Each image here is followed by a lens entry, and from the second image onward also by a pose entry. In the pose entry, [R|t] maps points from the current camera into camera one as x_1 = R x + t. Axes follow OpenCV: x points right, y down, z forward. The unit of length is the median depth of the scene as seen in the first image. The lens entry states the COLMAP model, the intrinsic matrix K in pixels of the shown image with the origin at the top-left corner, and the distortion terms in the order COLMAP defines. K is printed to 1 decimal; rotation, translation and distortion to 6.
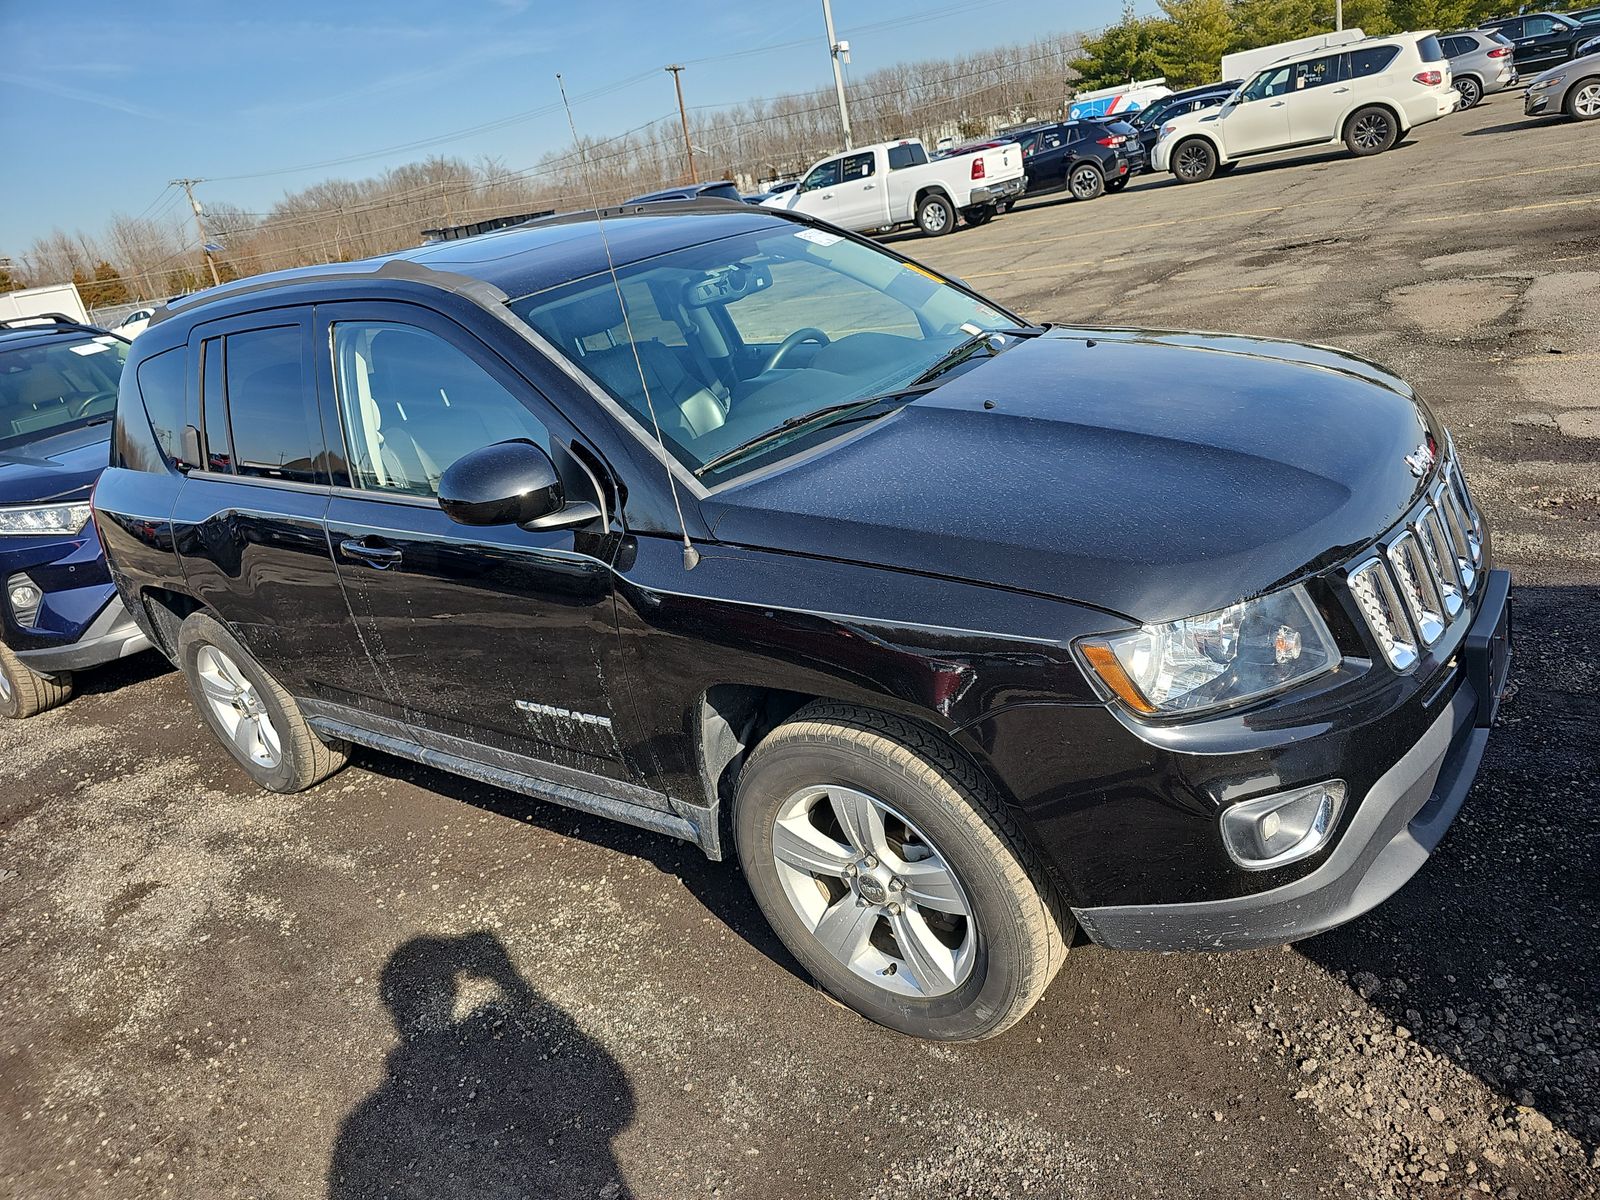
lens RADIAL K [[1077.0, 0, 799.0], [0, 1077.0, 601.1], [0, 0, 1]] dist [0.033378, -0.021456]
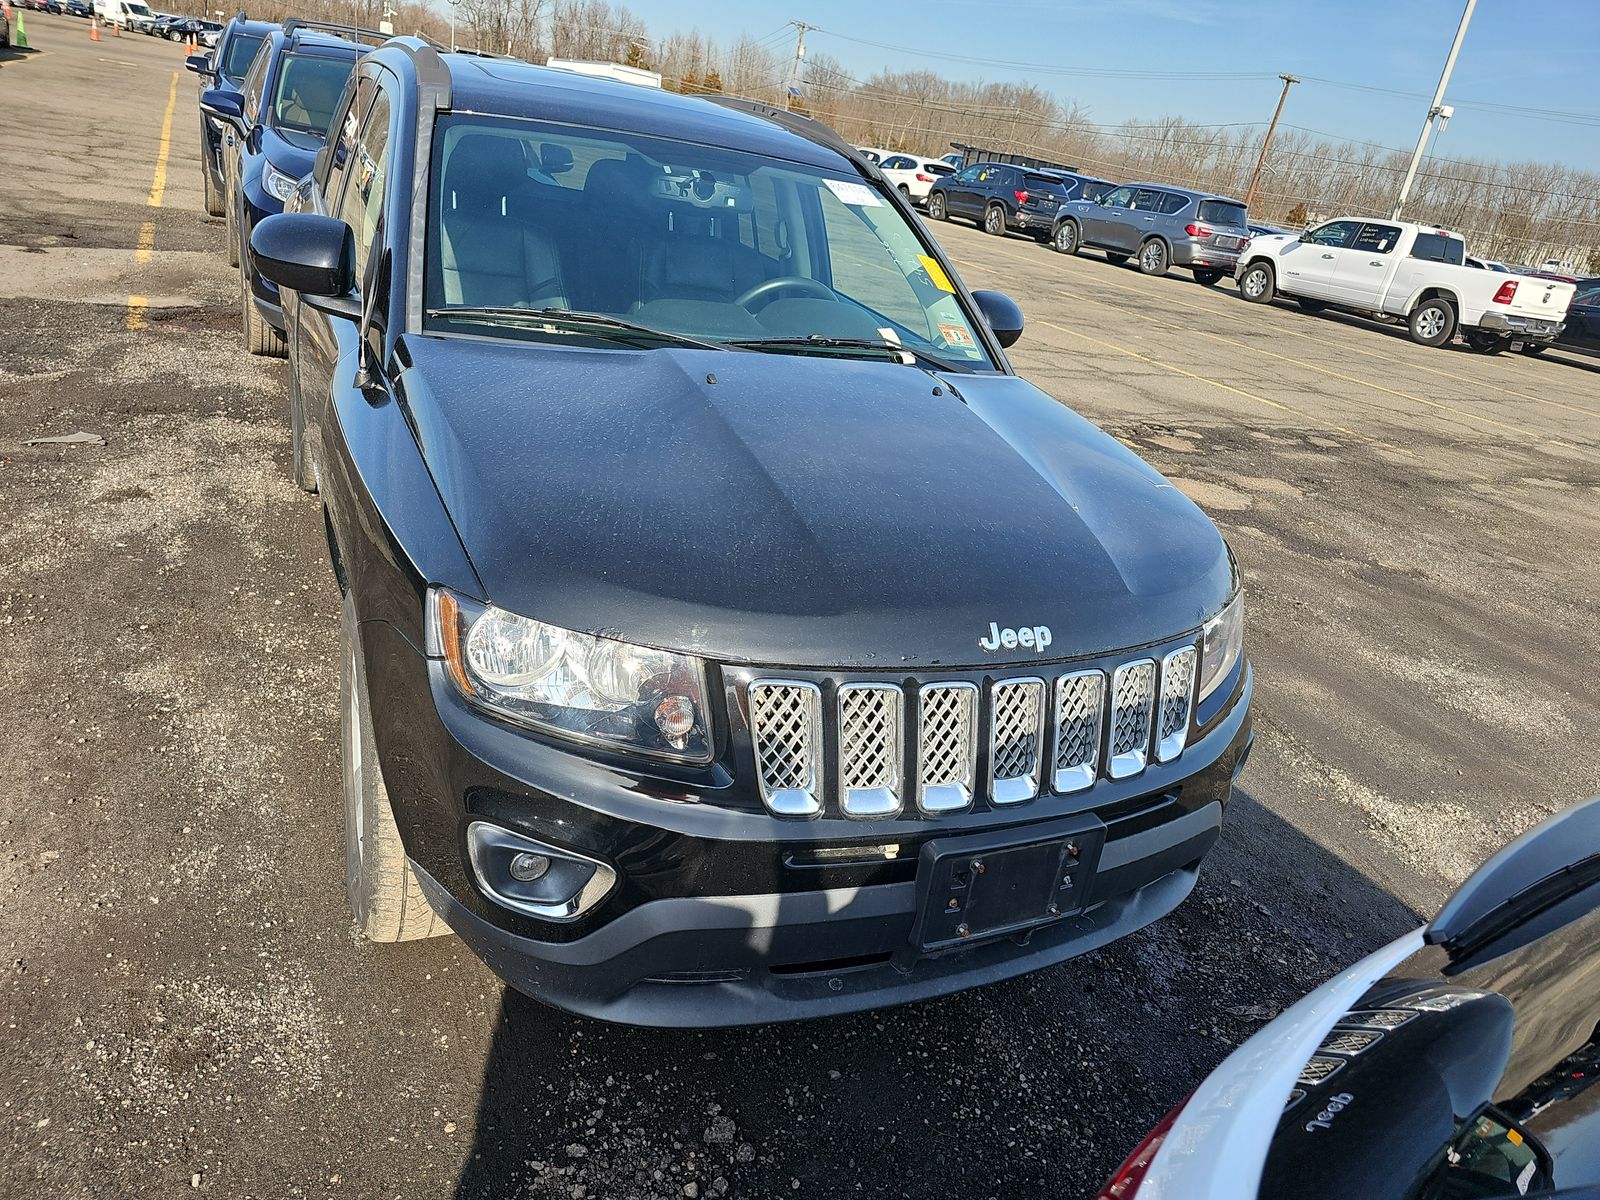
lens RADIAL K [[1077.0, 0, 798.5], [0, 1077.0, 597.9], [0, 0, 1]] dist [0.033378, -0.021456]
pose [[0.830963, 0.477090, -0.286156, 0.105179], [-0.466947, 0.877735, 0.107432, -0.026851], [0.302424, 0.044347, 0.952141, 0.025558]]
